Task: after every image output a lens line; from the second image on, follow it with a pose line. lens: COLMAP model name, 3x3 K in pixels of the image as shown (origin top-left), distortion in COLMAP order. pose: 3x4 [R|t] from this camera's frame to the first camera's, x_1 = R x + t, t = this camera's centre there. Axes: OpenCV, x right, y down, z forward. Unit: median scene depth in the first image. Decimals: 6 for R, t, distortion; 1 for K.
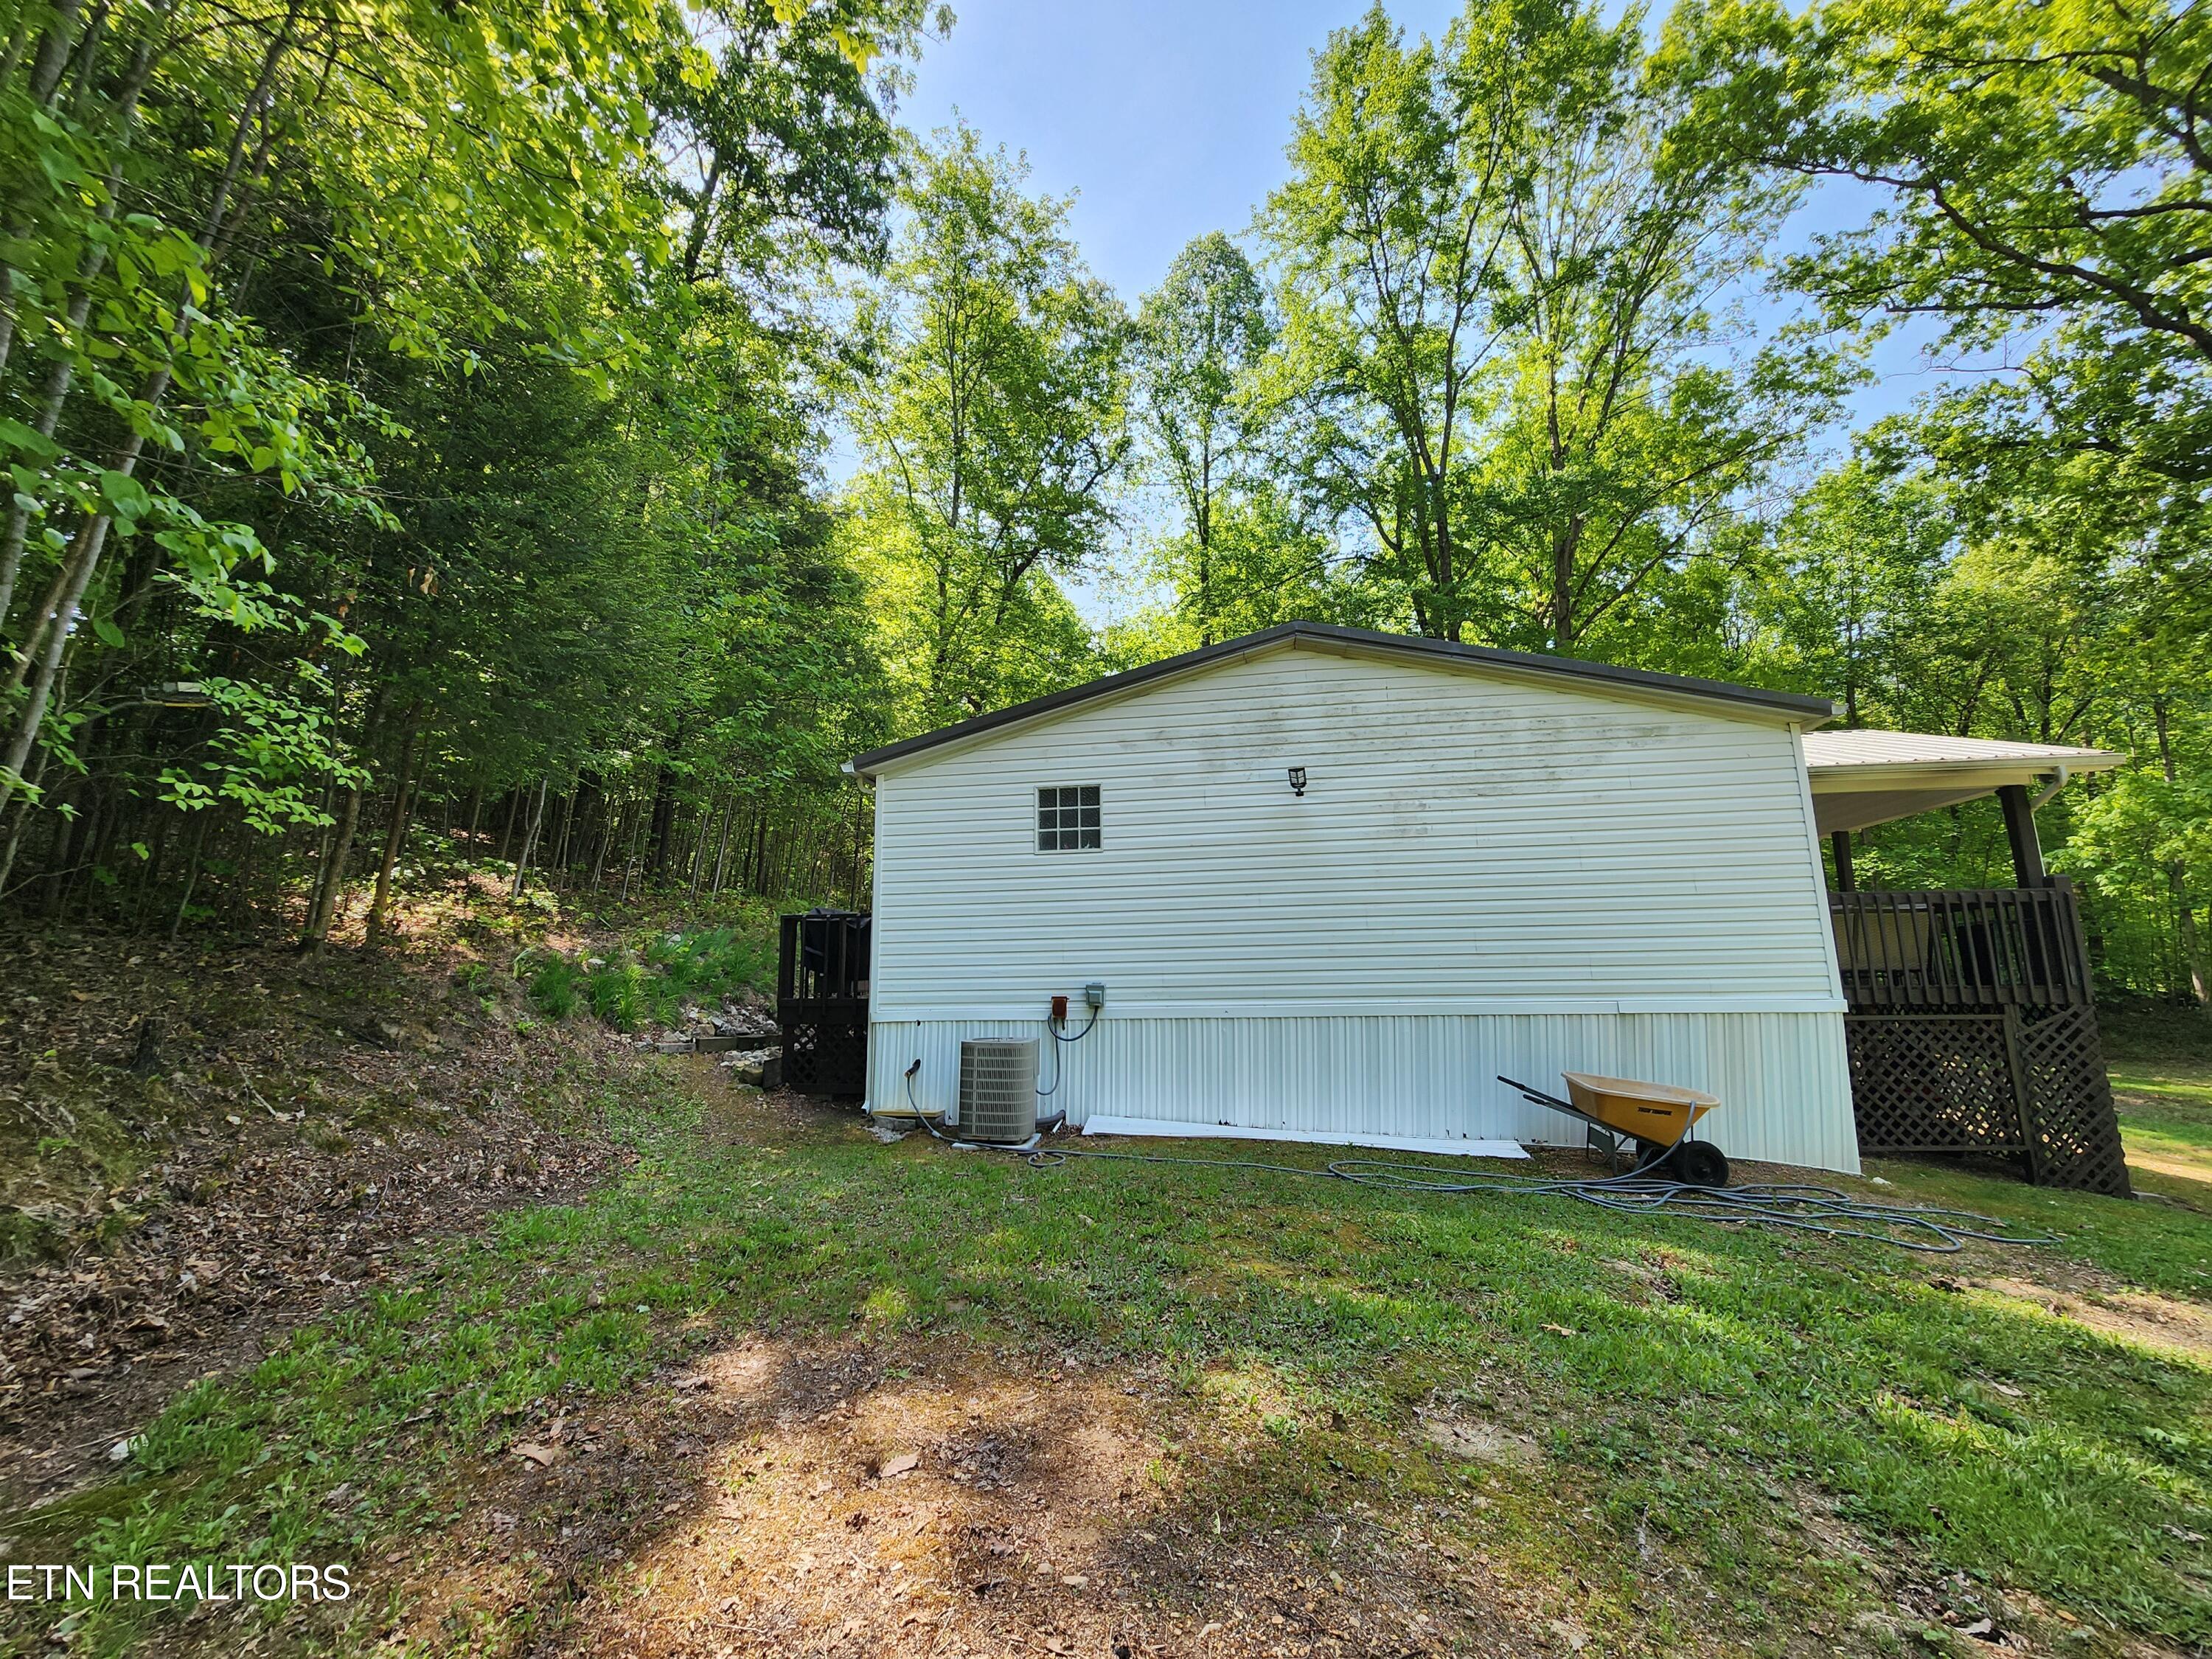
lens RADIAL K [[909.1, 0, 1097.1], [0, 909.1, 831.3], [0, 0, 1]] dist [-0.000608, 0.000022]
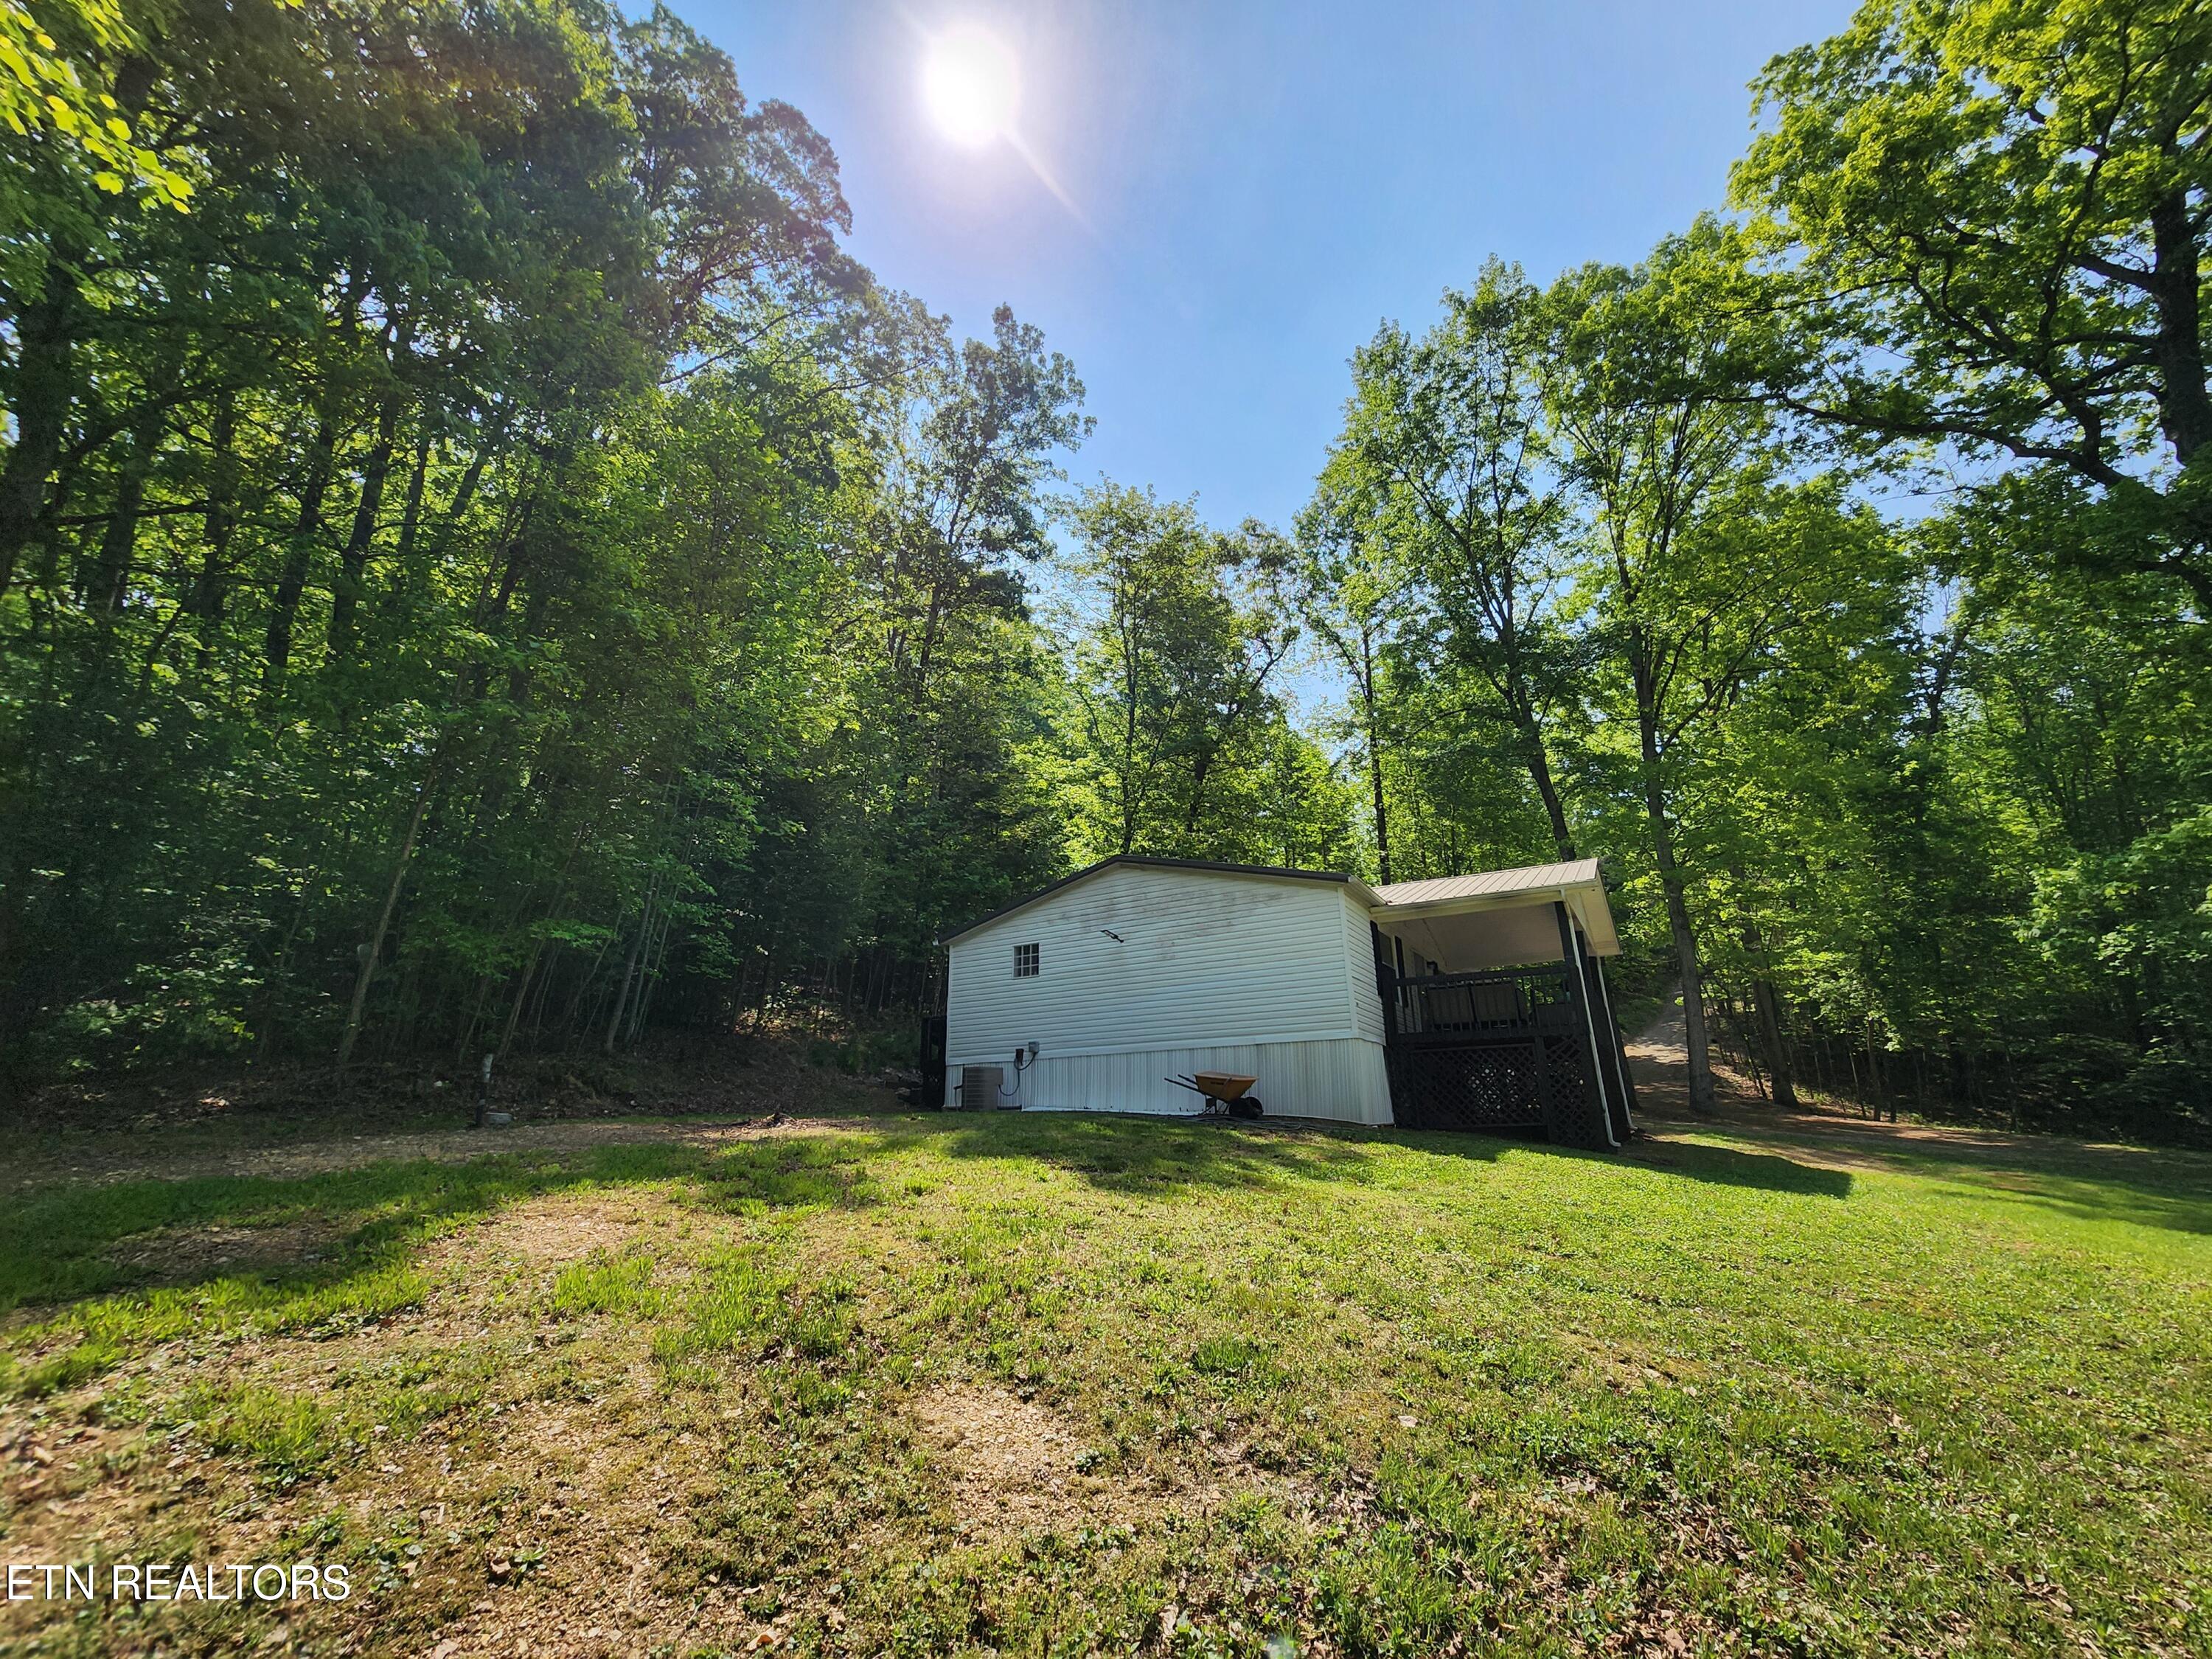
lens RADIAL K [[909.1, 0, 1097.1], [0, 909.1, 831.3], [0, 0, 1]] dist [-0.000608, 0.000022]
pose [[0.925459, -0.117107, -0.360293, 0.882899], [0.063940, 0.985664, -0.156134, 0.028021], [0.373412, 0.121459, 0.919680, -0.847924]]
